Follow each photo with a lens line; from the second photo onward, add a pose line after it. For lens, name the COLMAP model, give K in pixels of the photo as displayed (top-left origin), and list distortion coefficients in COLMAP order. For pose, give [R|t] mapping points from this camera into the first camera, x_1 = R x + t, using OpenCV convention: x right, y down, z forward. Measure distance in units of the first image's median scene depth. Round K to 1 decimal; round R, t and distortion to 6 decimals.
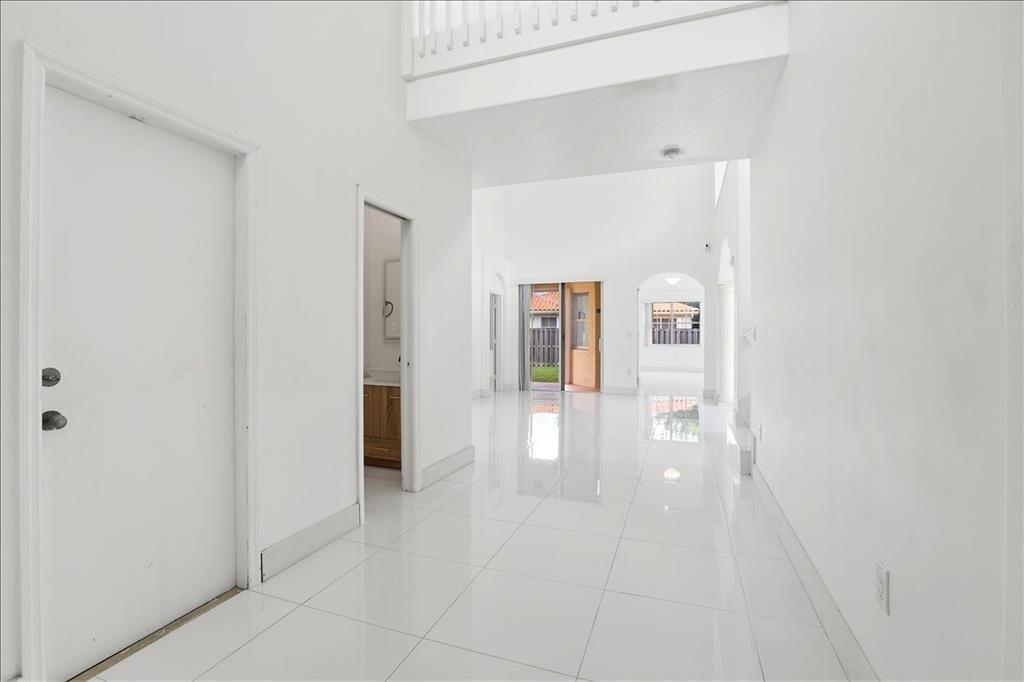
lens RADIAL K [[476.0, 0, 511.0], [0, 476.0, 335.9], [0, 0, 1]] dist [-0.033996, 0.001354]
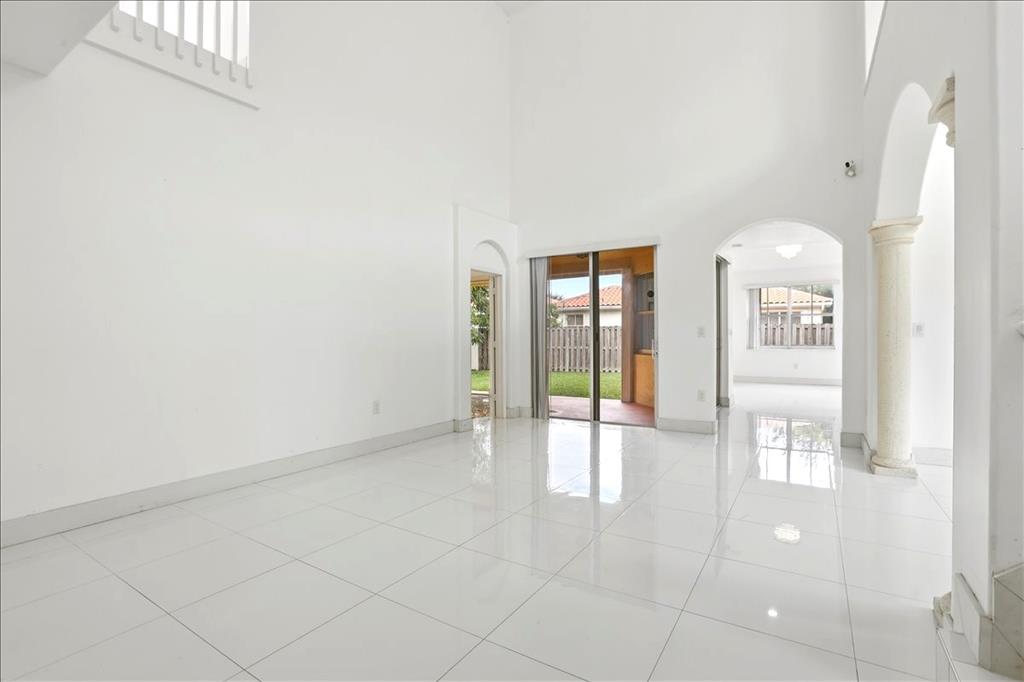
lens RADIAL K [[476.0, 0, 512.4], [0, 476.0, 343.2], [0, 0, 1]] dist [-0.033996, 0.001354]
pose [[0.975616, -0.005501, -0.219417, 0.104347], [0.008597, 0.999876, 0.013157, 0.001171], [0.219318, -0.014722, 0.975542, 0.262695]]
